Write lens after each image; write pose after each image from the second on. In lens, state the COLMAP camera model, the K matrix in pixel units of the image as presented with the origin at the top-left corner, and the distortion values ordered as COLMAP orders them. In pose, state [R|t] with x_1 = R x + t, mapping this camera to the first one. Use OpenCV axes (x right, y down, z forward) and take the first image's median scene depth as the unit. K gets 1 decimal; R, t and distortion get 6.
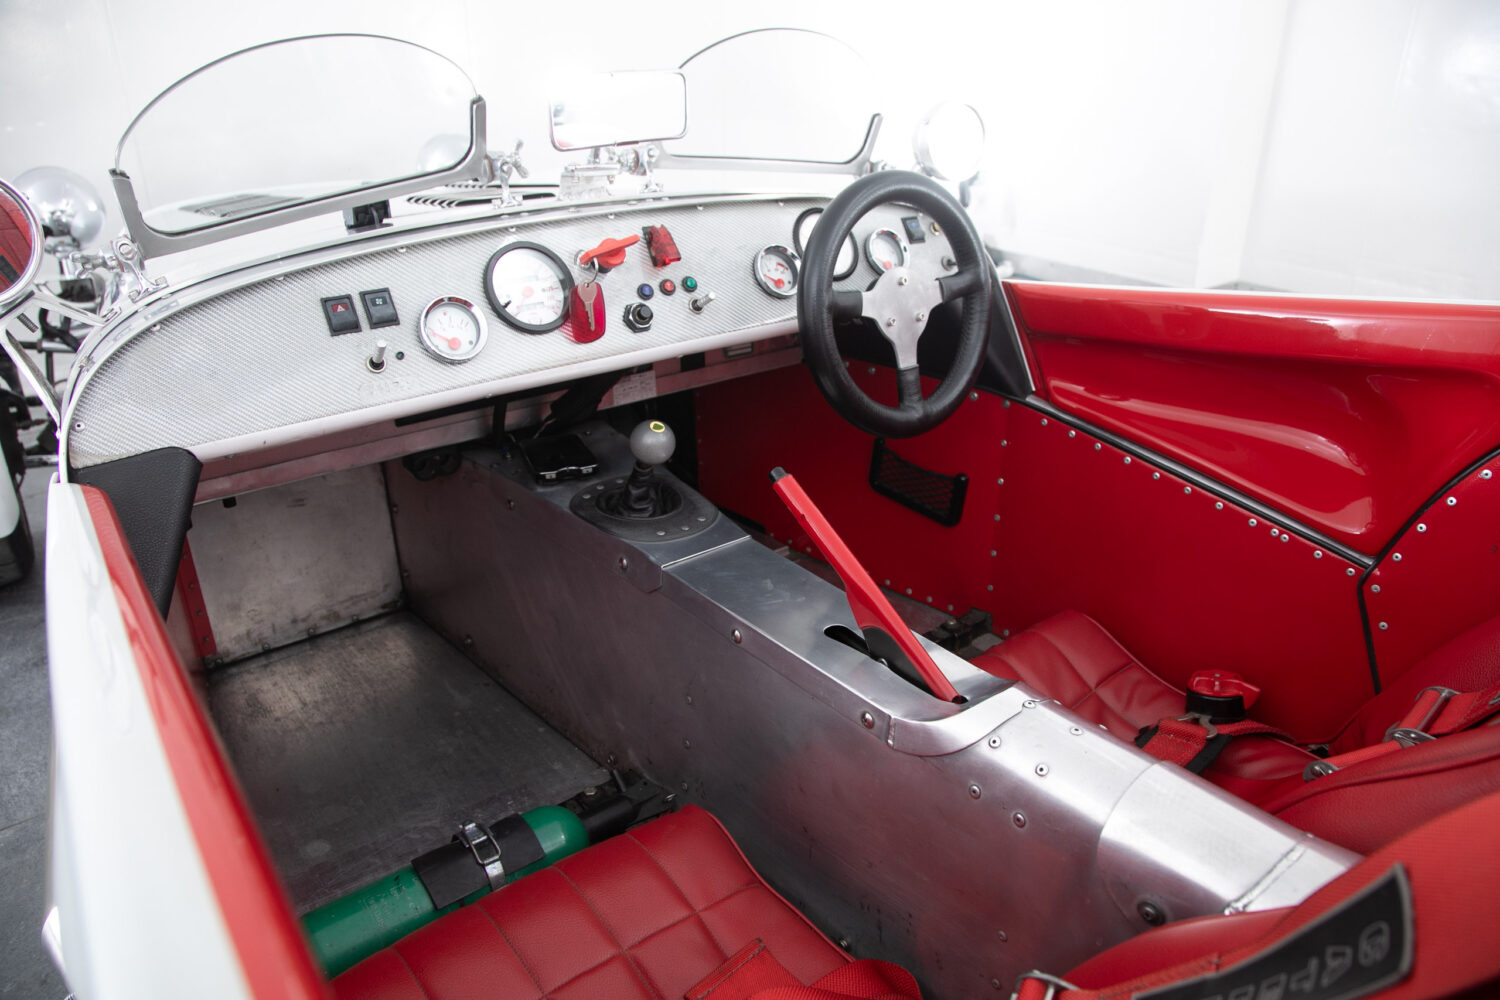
lens RADIAL K [[1012.6, 0, 753.6], [0, 1012.6, 515.4], [0, 0, 1]] dist [-0.094370, -0.002025]
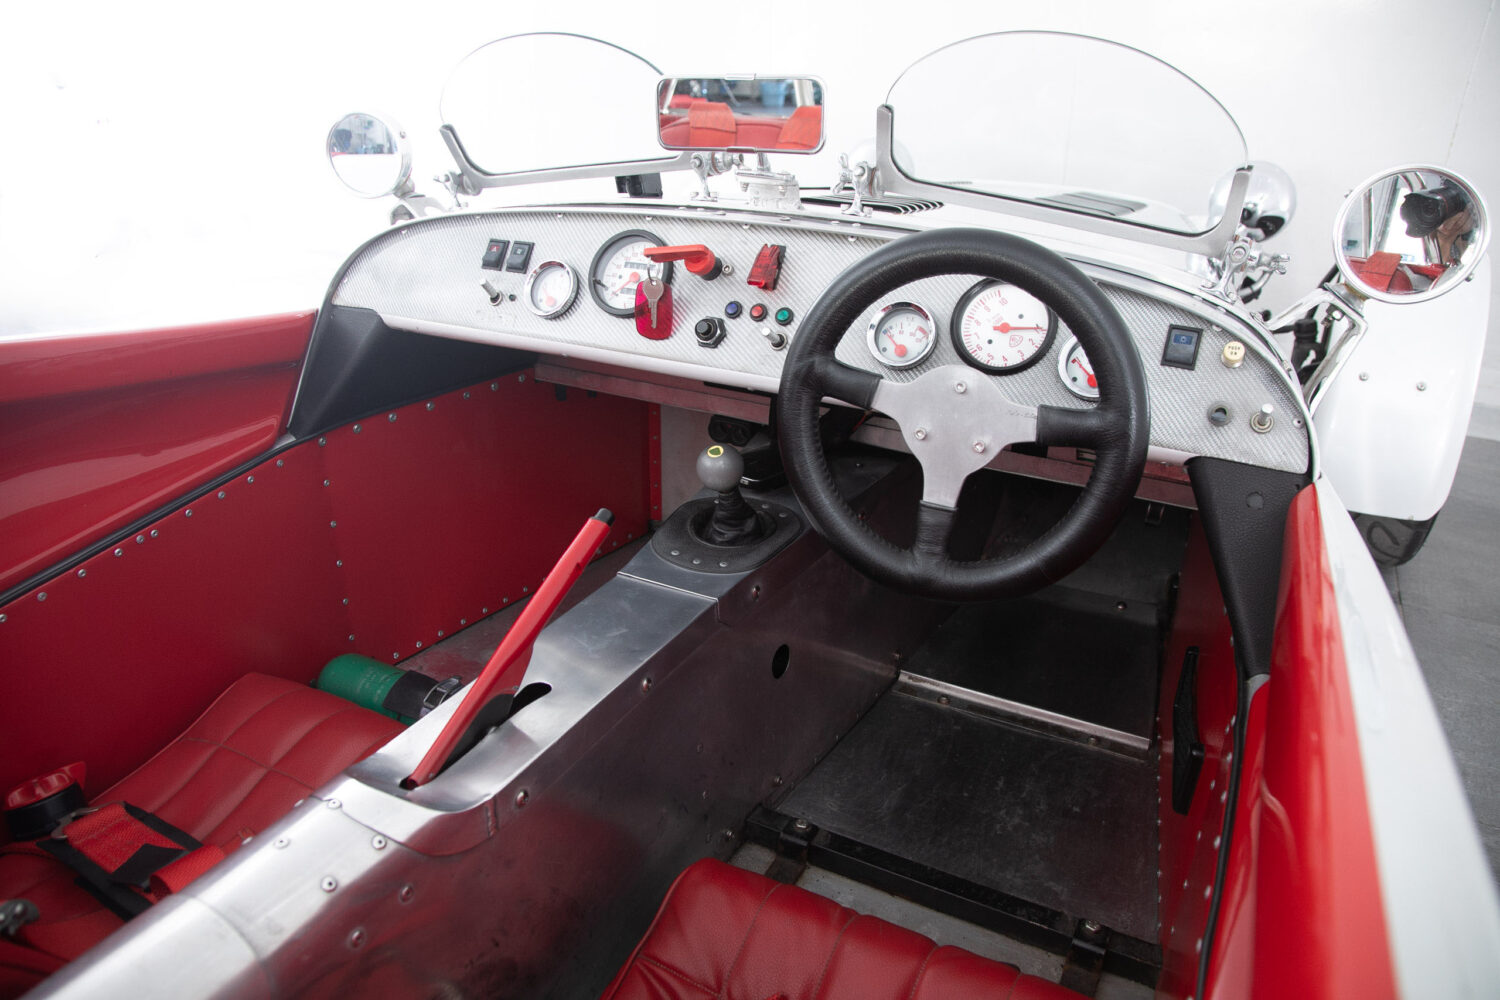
lens RADIAL K [[1012.6, 0, 751.6], [0, 1012.6, 496.8], [0, 0, 1]] dist [-0.094370, -0.002025]
pose [[0.413232, 0.381534, -0.826844, 0.757687], [-0.397864, 0.892391, 0.212939, -0.278923], [0.819111, 0.240979, 0.520563, 0.578083]]
